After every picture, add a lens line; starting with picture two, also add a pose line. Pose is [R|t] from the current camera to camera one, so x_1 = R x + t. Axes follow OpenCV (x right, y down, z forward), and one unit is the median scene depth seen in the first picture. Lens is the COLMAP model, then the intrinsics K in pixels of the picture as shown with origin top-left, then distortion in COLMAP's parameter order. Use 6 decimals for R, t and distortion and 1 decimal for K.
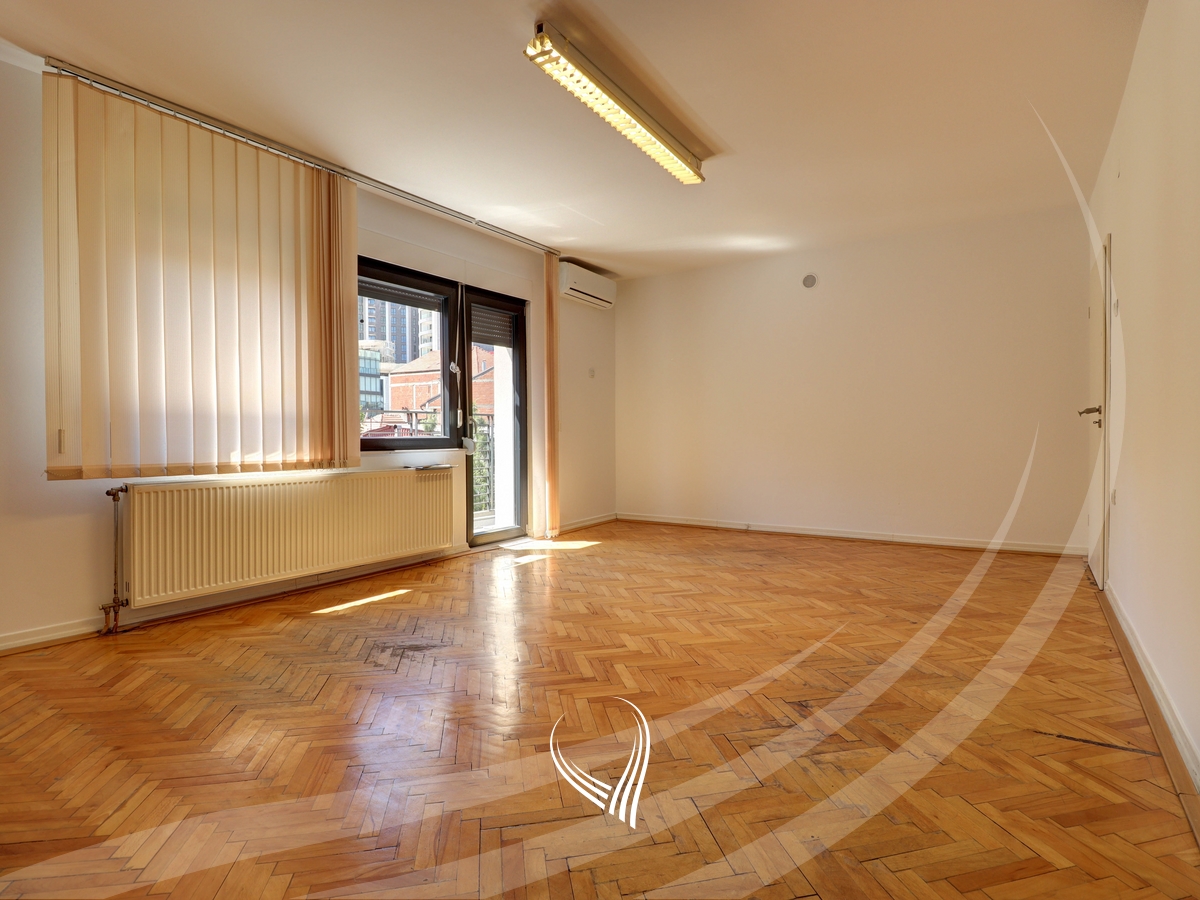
lens RADIAL K [[644.6, 0, 606.2], [0, 644.6, 448.3], [0, 0, 1]] dist [0.005862, -0.003297]
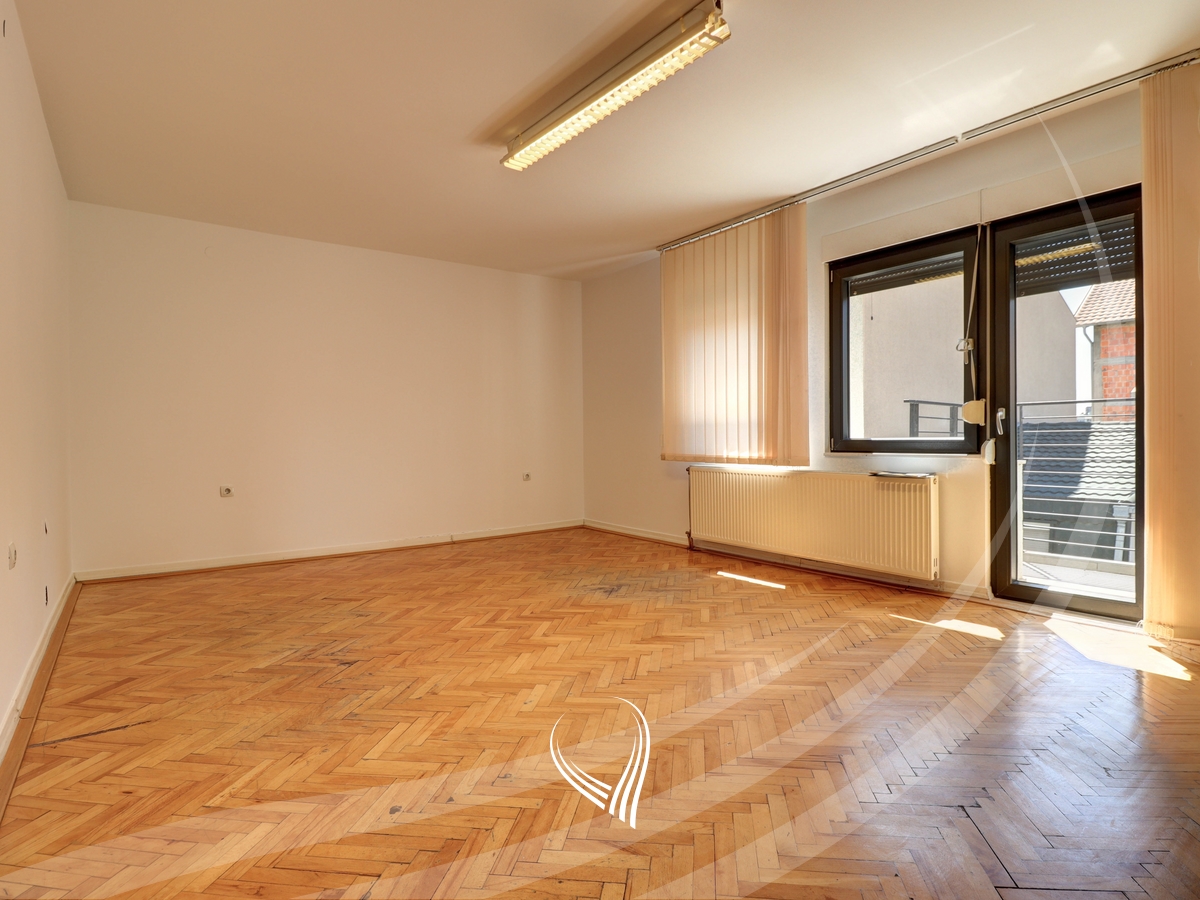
lens RADIAL K [[644.6, 0, 632.9], [0, 644.6, 445.3], [0, 0, 1]] dist [0.005862, -0.003297]
pose [[-0.322444, 0.021144, -0.946352, 0.809436], [-0.009052, 0.999636, 0.025419, -0.033967], [0.946545, 0.016763, -0.322135, 1.203875]]
